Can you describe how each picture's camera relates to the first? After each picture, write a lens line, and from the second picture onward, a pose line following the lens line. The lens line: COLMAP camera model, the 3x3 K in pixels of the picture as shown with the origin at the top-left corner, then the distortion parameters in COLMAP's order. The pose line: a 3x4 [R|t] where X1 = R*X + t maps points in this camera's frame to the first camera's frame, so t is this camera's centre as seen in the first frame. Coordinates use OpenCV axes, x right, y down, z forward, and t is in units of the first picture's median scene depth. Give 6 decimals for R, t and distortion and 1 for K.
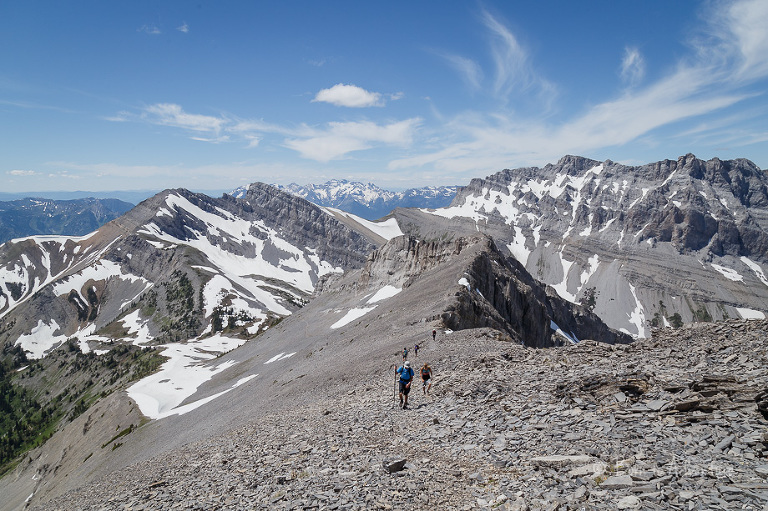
lens RADIAL K [[527.7, 0, 374.8], [0, 527.7, 262.7], [0, 0, 1]] dist [0.016655, -0.003711]
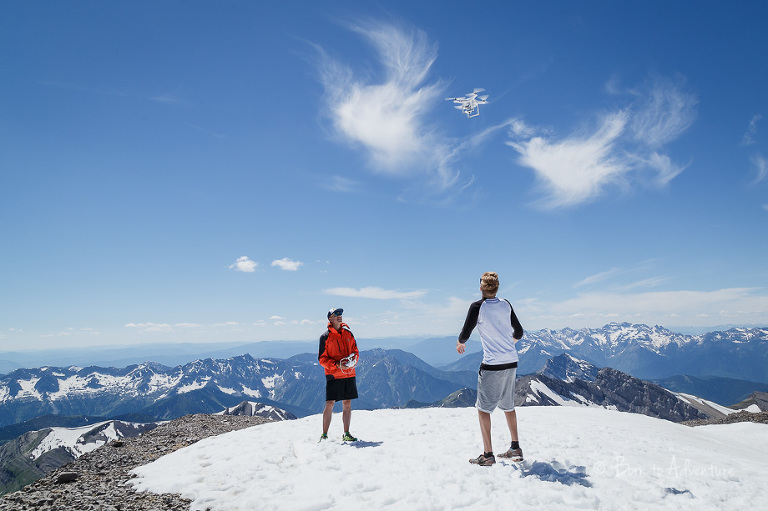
lens RADIAL K [[559.0, 0, 389.1], [0, 559.0, 255.1], [0, 0, 1]] dist [-0.027223, 0.003734]
pose [[0.898756, -0.079049, -0.431265, -0.122843], [-0.042765, 0.963119, -0.265657, -0.058674], [0.436359, 0.257204, 0.862228, -0.266238]]
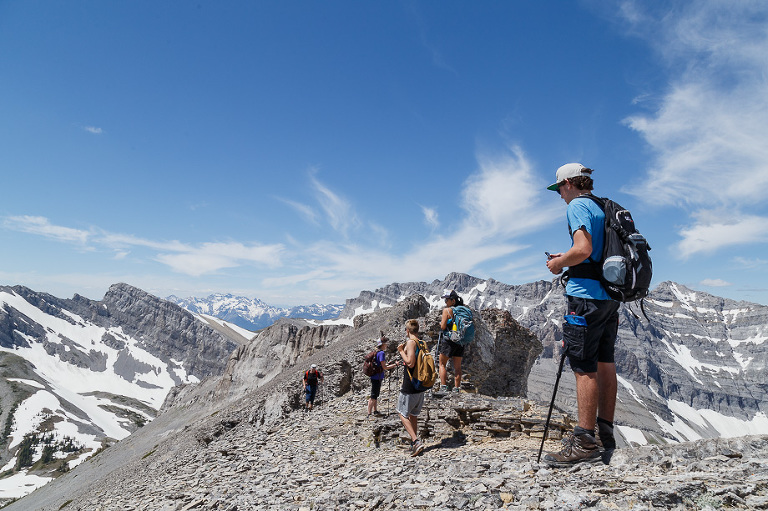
lens RADIAL K [[527.7, 0, 388.6], [0, 527.7, 257.5], [0, 0, 1]] dist [0.016655, -0.003711]
pose [[0.971497, 0.060908, 0.229095, 0.006382], [-0.006340, 0.972758, -0.231738, 0.007439], [-0.236968, 0.223680, 0.945417, 0.061174]]
